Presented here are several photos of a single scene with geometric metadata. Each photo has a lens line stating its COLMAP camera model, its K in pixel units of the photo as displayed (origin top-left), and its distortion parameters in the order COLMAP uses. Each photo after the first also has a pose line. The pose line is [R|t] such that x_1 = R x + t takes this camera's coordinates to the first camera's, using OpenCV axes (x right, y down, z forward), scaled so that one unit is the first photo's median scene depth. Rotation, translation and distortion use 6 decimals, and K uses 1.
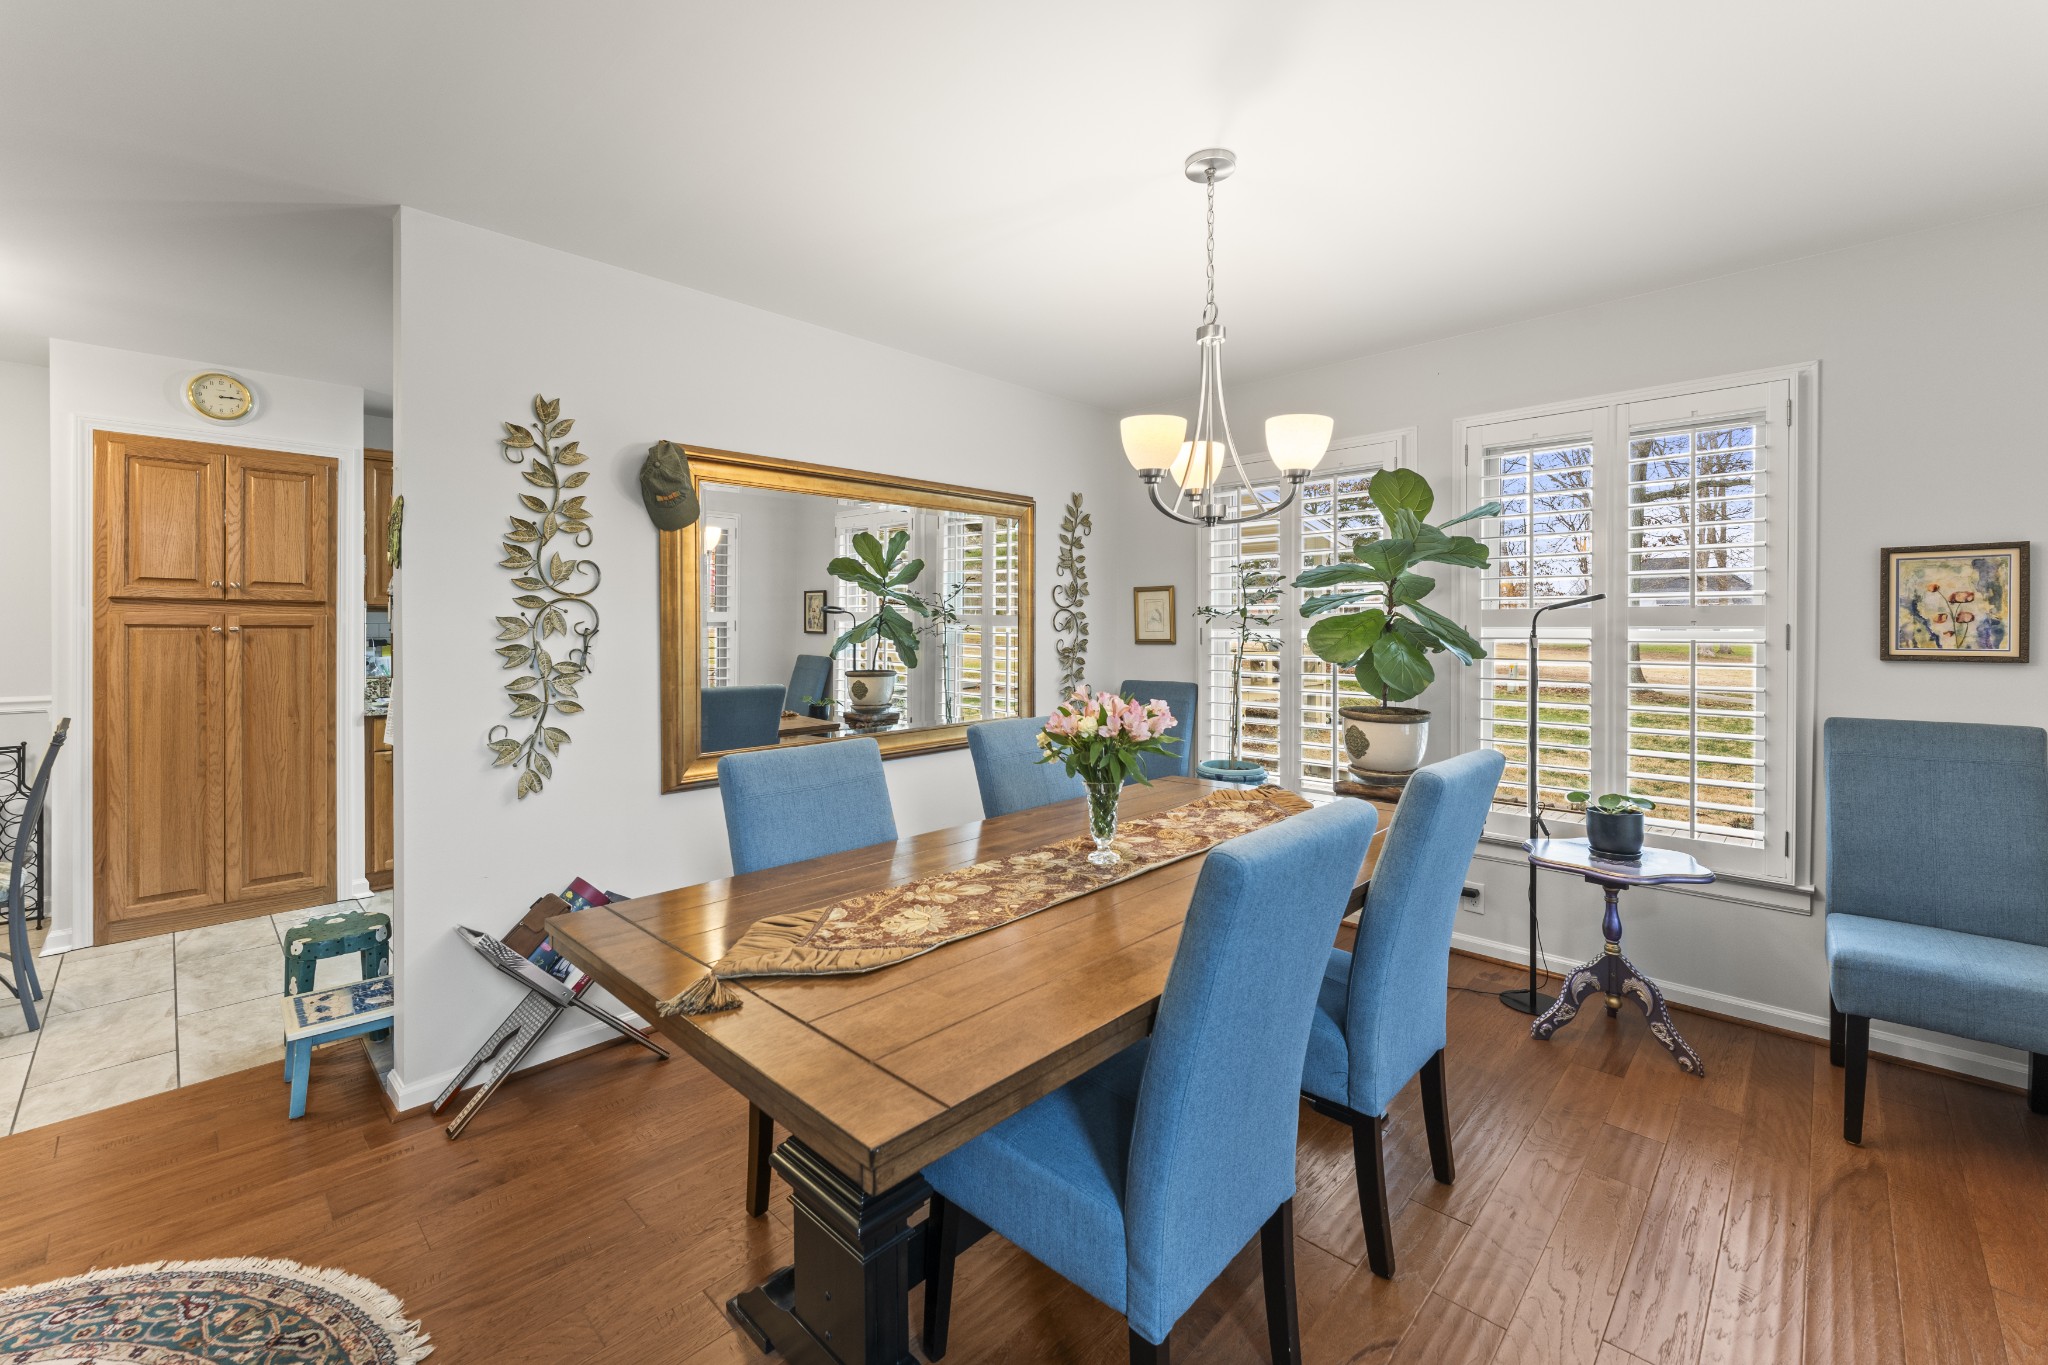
lens RADIAL K [[839.5, 0, 1015.5], [0, 839.5, 632.6], [0, 0, 1]] dist [0.000979, -0.000174]
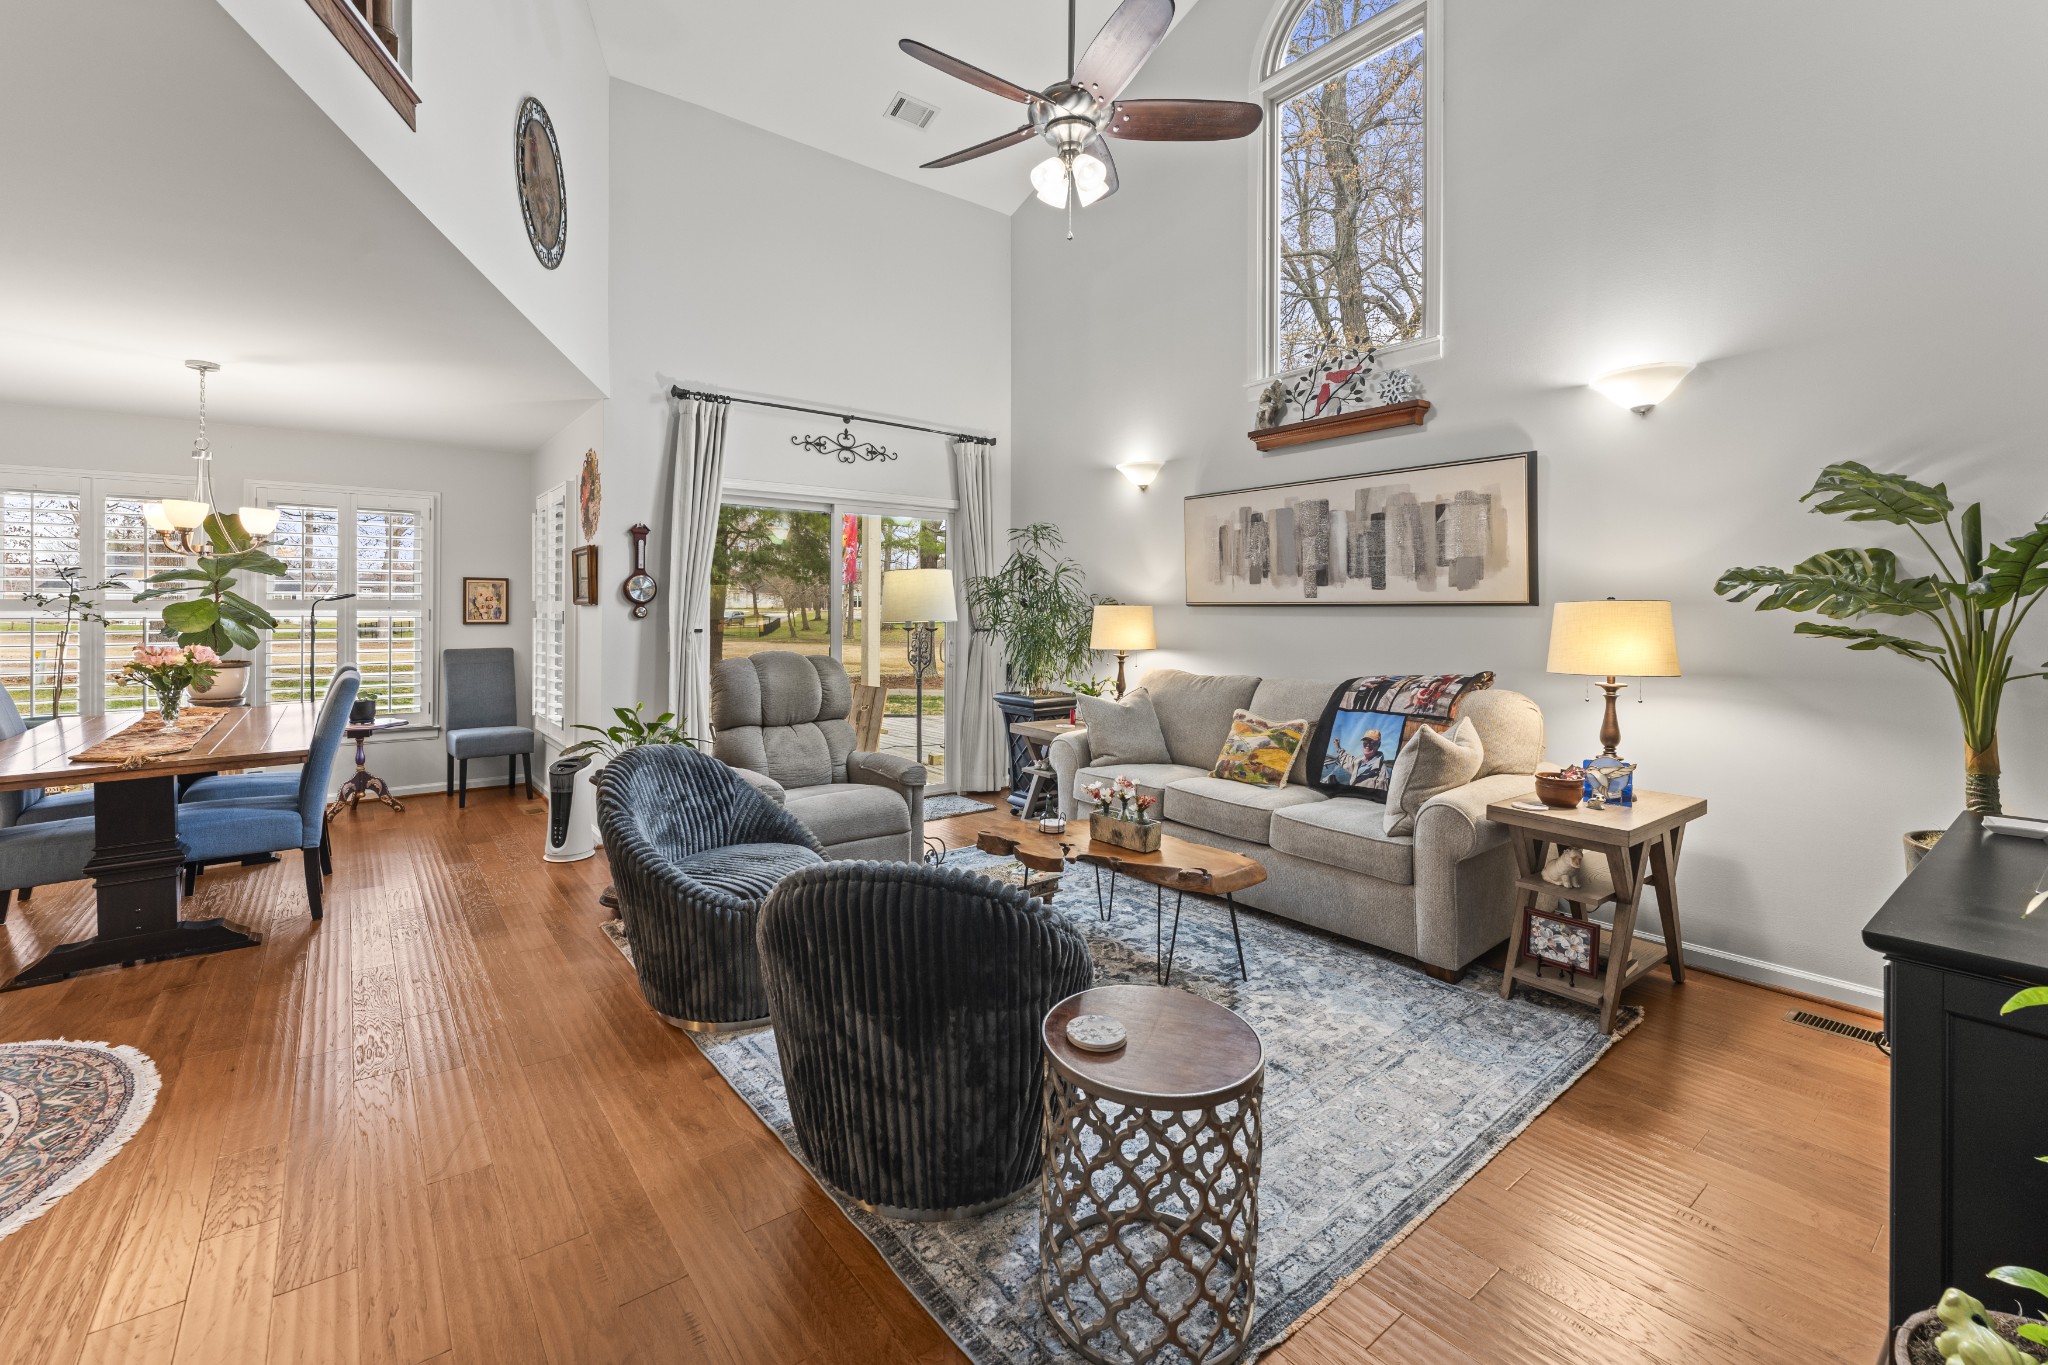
lens RADIAL K [[839.5, 0, 994.4], [0, 839.5, 607.5], [0, 0, 1]] dist [0.000979, -0.000174]
pose [[0.141171, 0.005452, 0.989970, -1.079784], [0.005248, 0.999967, -0.006256, 0.007473], [-0.989971, 0.006079, 0.141138, -0.800644]]
